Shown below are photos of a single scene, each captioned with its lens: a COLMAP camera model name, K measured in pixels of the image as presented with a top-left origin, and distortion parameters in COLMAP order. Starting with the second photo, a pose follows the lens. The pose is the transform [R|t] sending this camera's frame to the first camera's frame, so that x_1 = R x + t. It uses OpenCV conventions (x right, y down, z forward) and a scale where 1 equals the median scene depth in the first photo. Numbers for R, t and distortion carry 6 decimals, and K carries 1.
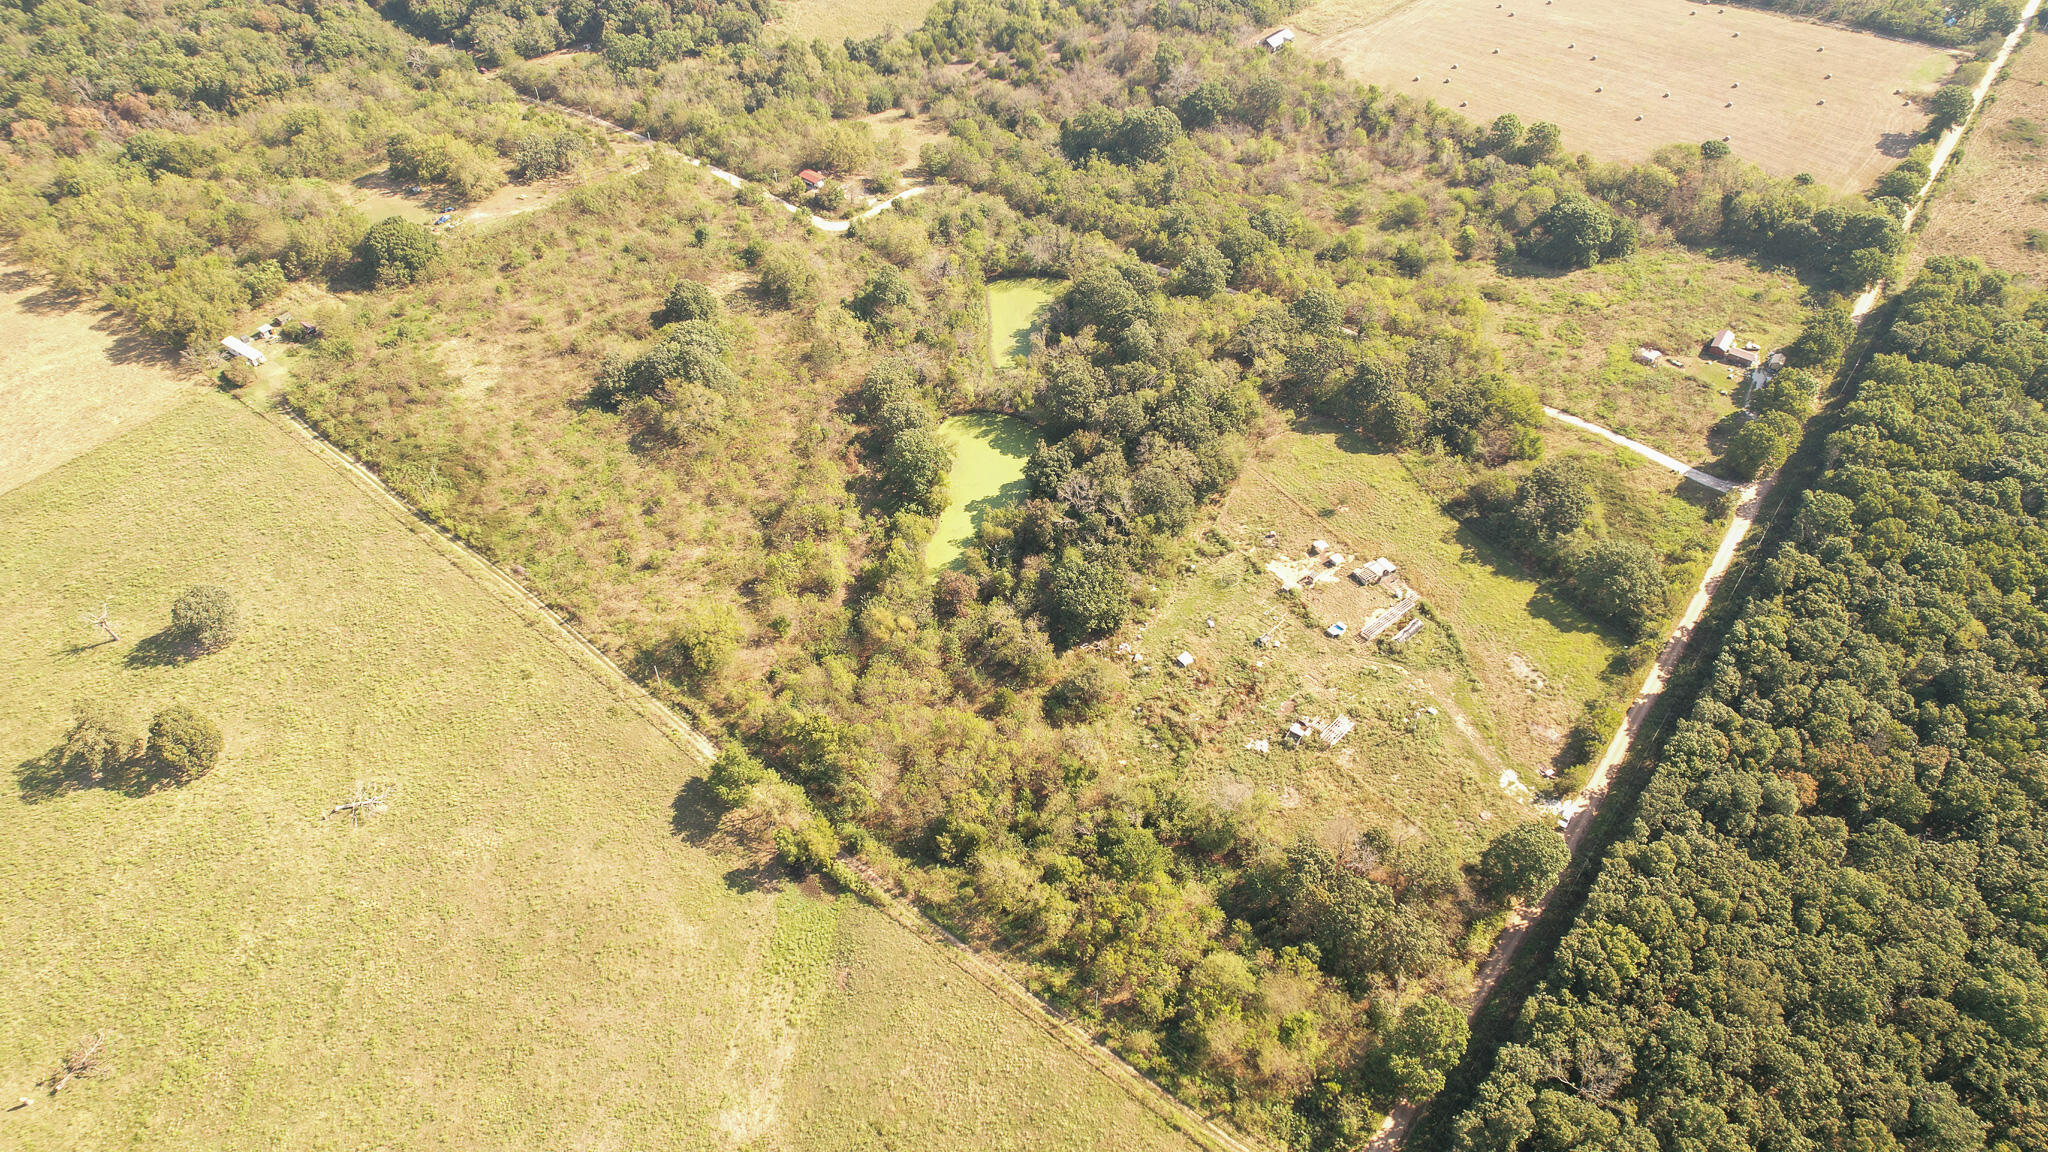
lens RADIAL K [[1308.7, 0, 1024.5], [0, 1308.7, 576.0], [0, 0, 1]] dist [-0.030555, 0.007204]
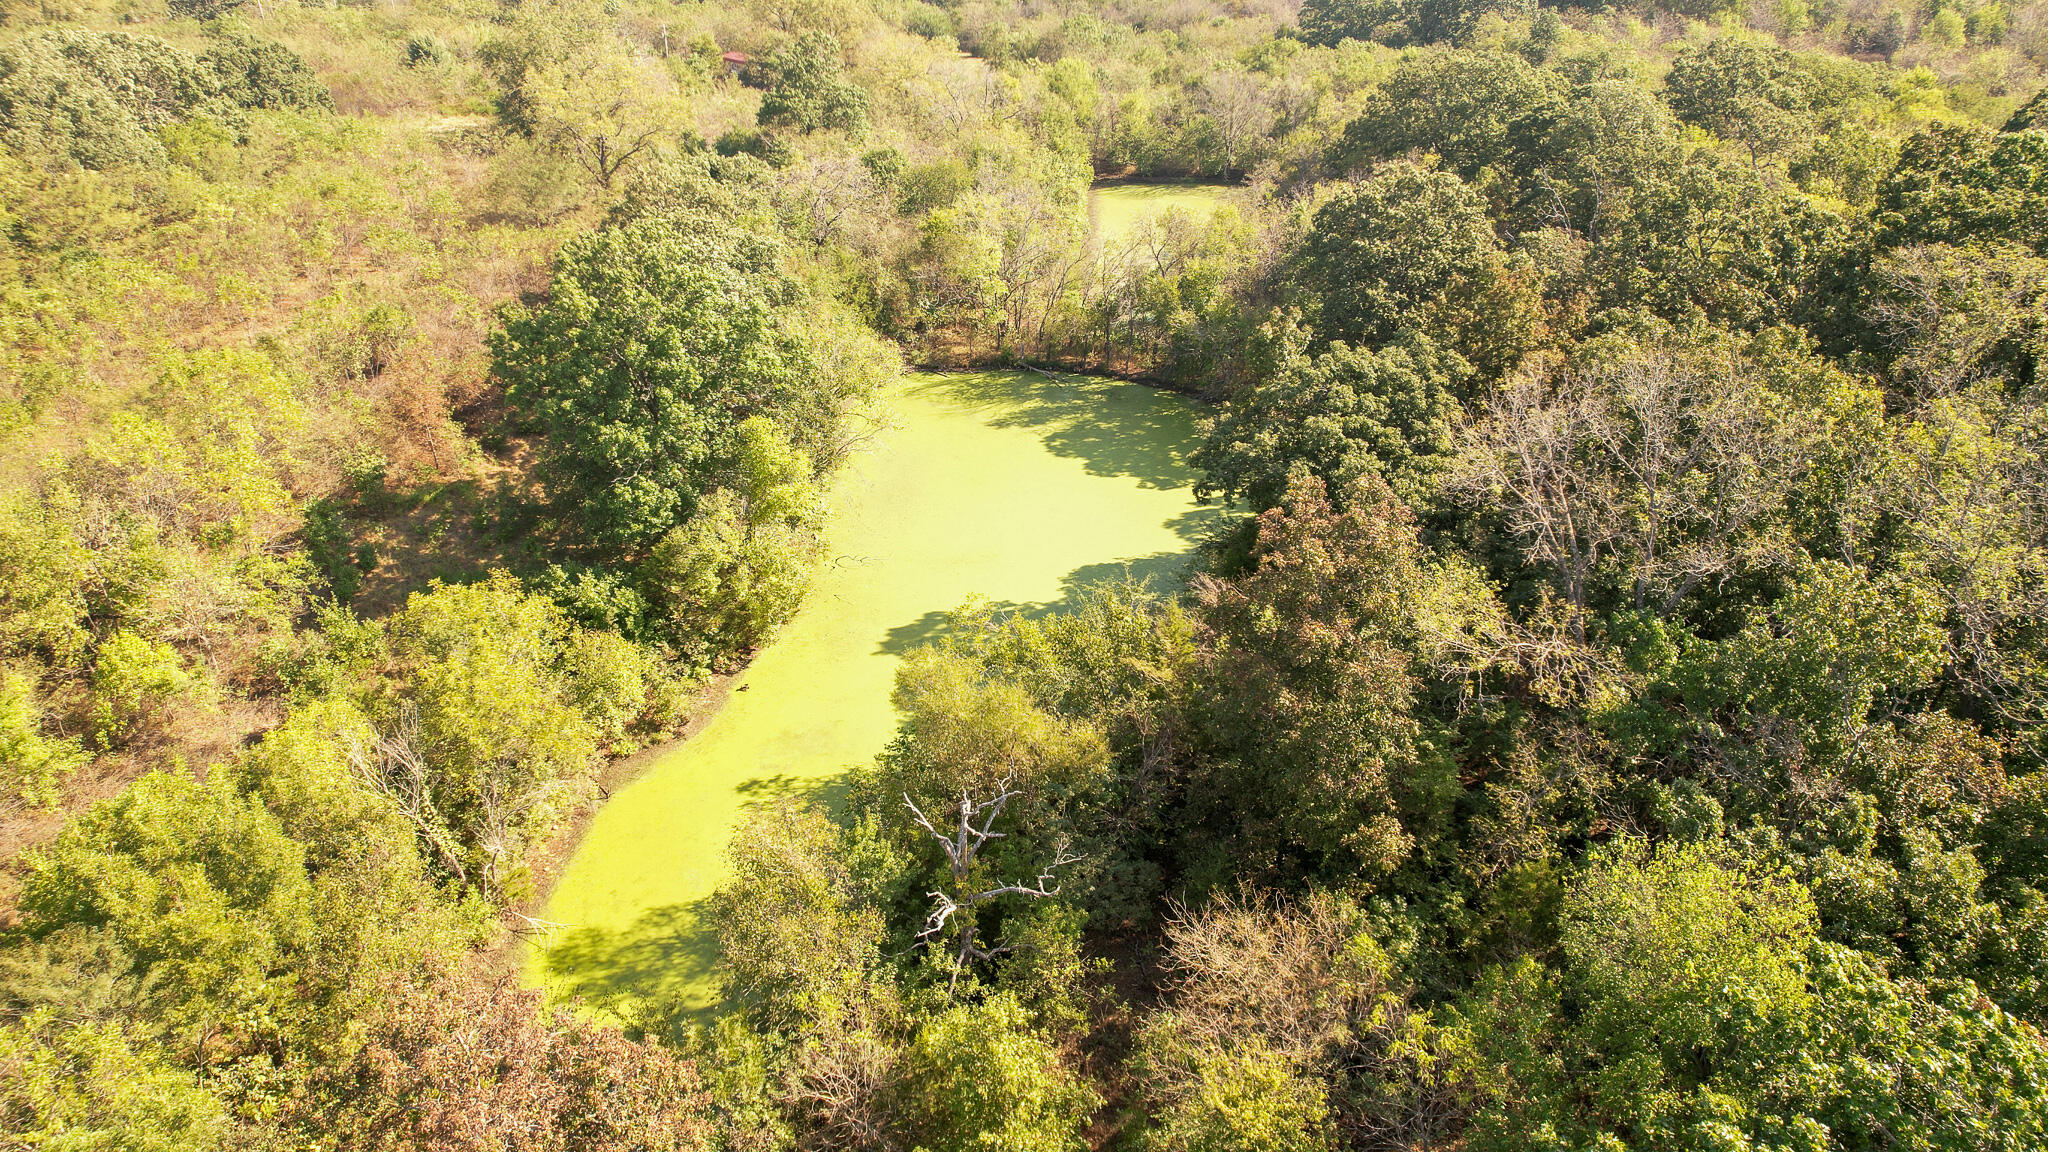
lens RADIAL K [[1308.7, 0, 1020.5], [0, 1308.7, 572.8], [0, 0, 1]] dist [-0.030555, 0.007204]
pose [[0.992640, 0.059219, -0.105635, -0.004138], [-0.086040, 0.958711, -0.271056, -0.009711], [0.085221, 0.278150, 0.956750, 0.823139]]
